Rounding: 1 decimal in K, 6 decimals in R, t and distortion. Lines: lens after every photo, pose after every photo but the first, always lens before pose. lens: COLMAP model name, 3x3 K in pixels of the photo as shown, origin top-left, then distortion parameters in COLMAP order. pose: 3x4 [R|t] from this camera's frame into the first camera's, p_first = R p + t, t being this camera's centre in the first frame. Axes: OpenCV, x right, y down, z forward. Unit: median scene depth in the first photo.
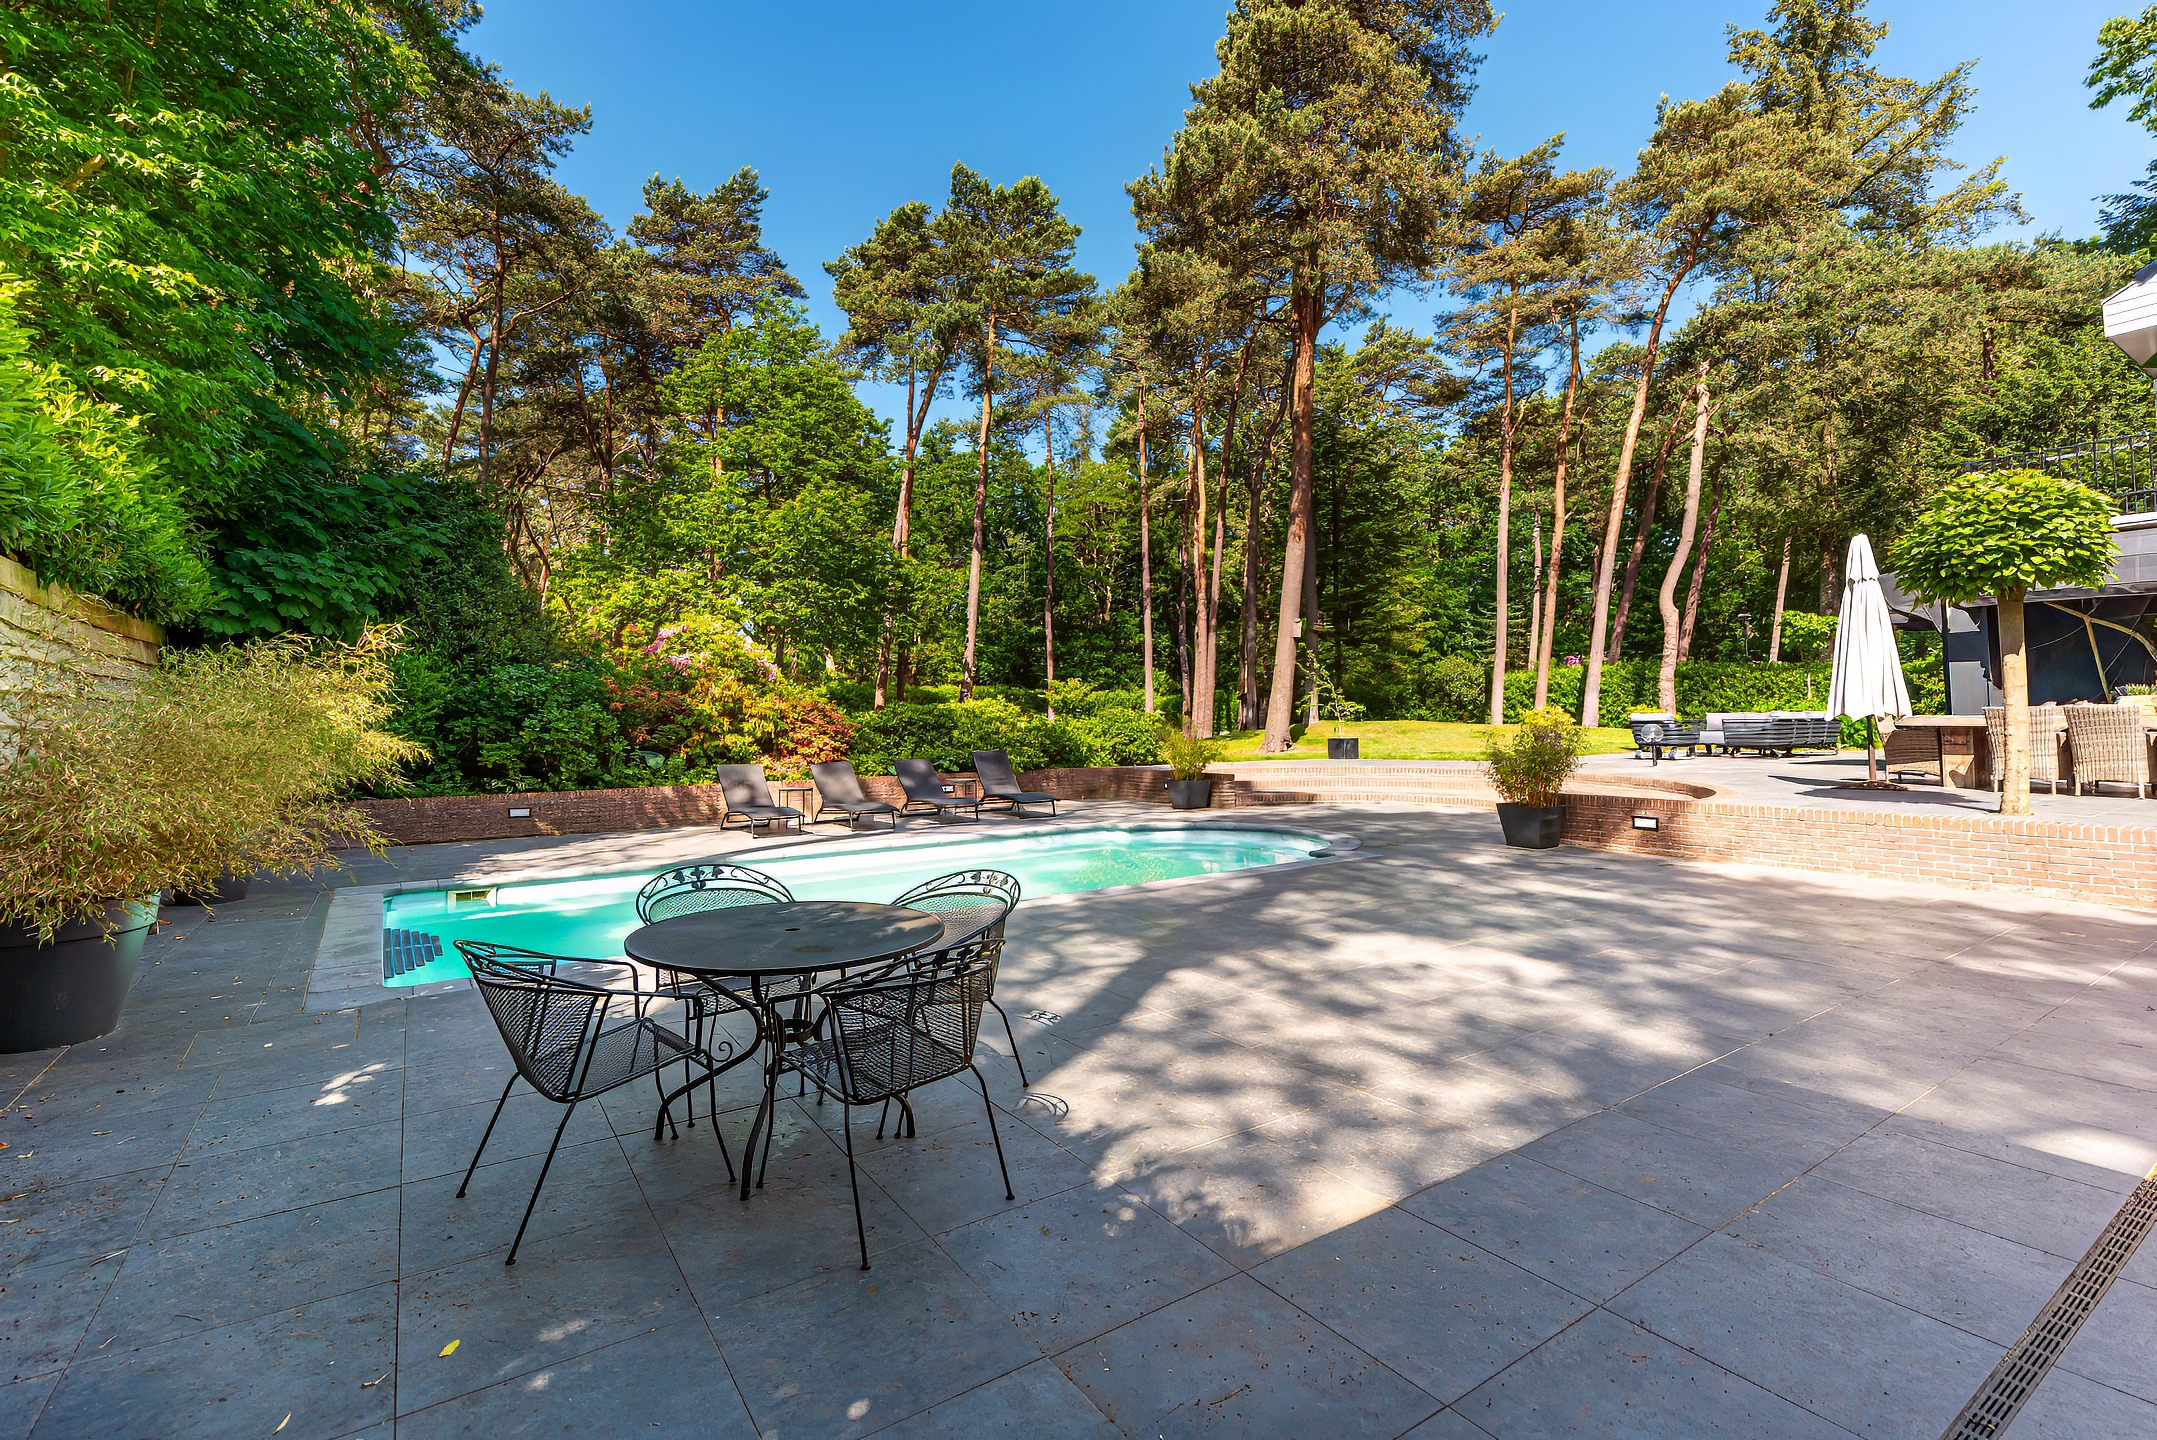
lens RADIAL K [[979.5, 0, 1068.9], [0, 979.5, 703.5], [0, 0, 1]] dist [0.009988, -0.002155]
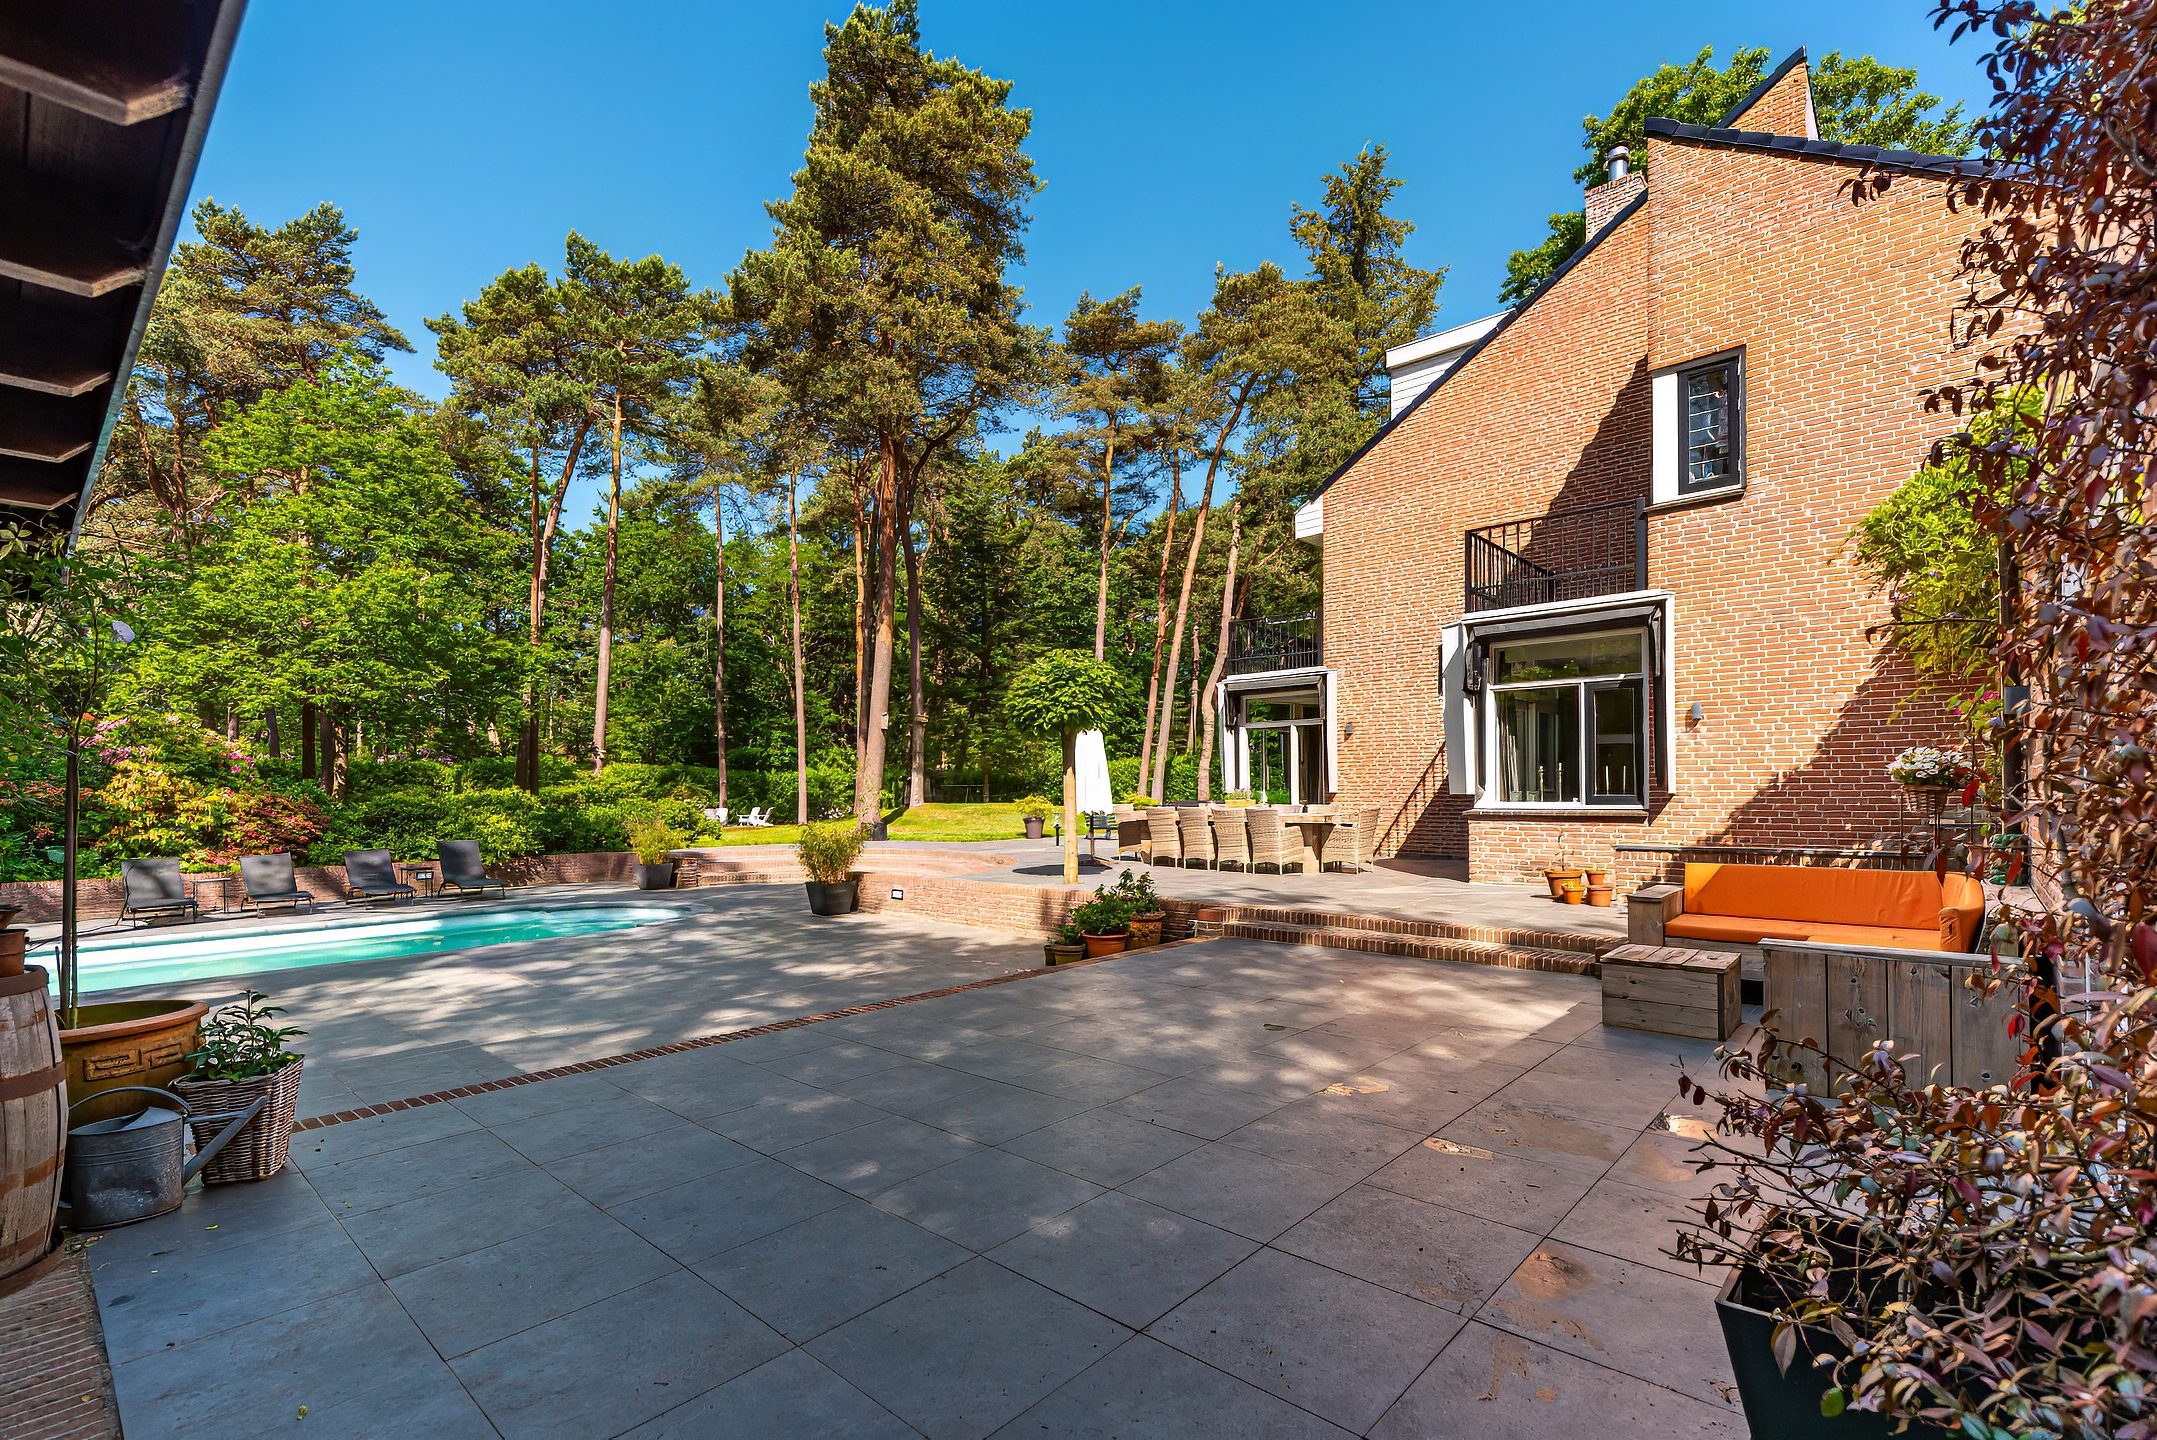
lens RADIAL K [[979.5, 0, 1059.6], [0, 979.5, 818.9], [0, 0, 1]] dist [0.009988, -0.002155]
pose [[0.972536, -0.002686, 0.232738, 0.141969], [-0.006931, 0.999156, 0.040494, -0.011449], [-0.232650, -0.040995, 0.971696, -0.097633]]
